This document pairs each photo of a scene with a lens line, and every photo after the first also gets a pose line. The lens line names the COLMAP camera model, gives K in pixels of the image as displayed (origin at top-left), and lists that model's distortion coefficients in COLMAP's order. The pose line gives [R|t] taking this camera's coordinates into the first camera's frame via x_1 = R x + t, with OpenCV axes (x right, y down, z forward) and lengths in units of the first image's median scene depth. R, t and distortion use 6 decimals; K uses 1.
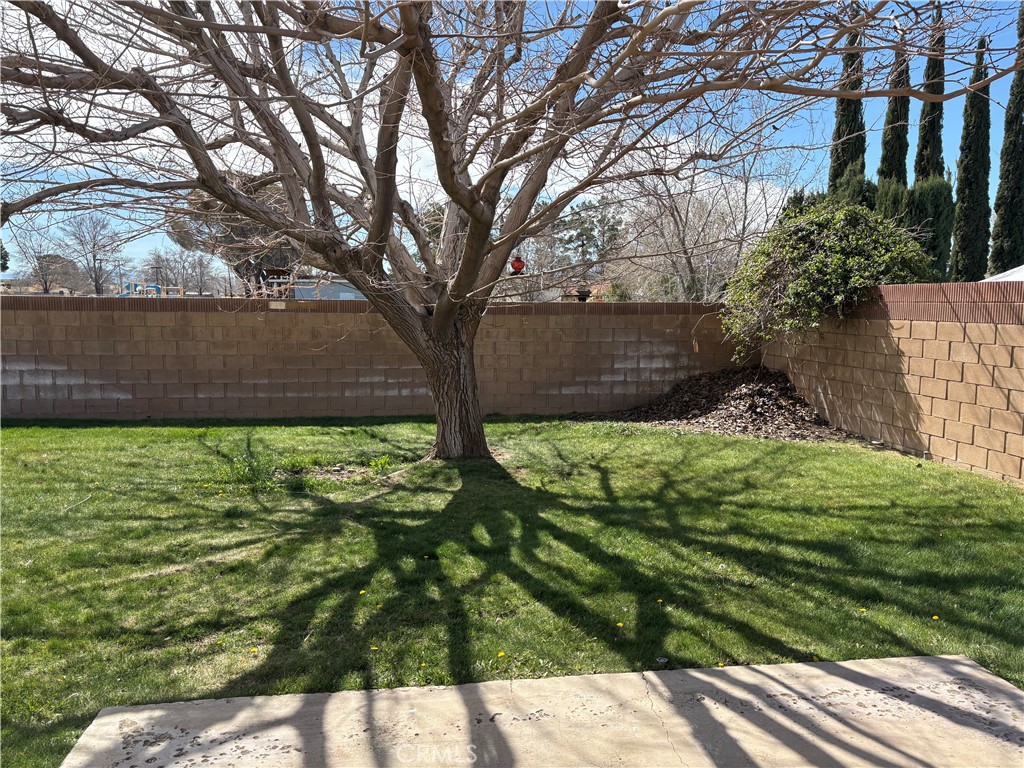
lens RADIAL K [[771.8, 0, 511.9], [0, 771.8, 388.5], [0, 0, 1]] dist [0.043380, -0.040822]
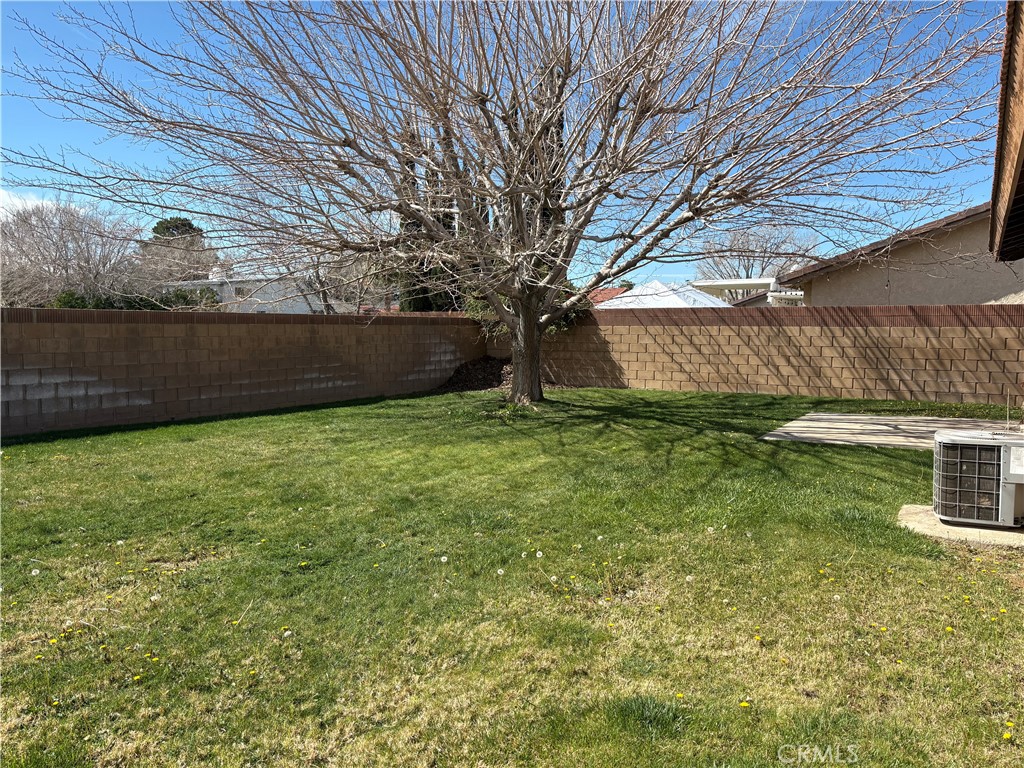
lens RADIAL K [[771.8, 0, 509.5], [0, 771.8, 381.1], [0, 0, 1]] dist [0.043380, -0.040822]
pose [[0.646697, -0.061373, 0.760274, -1.000341], [0.086541, 0.996225, 0.006808, 0.017604], [-0.757822, 0.061393, 0.649567, -0.091512]]
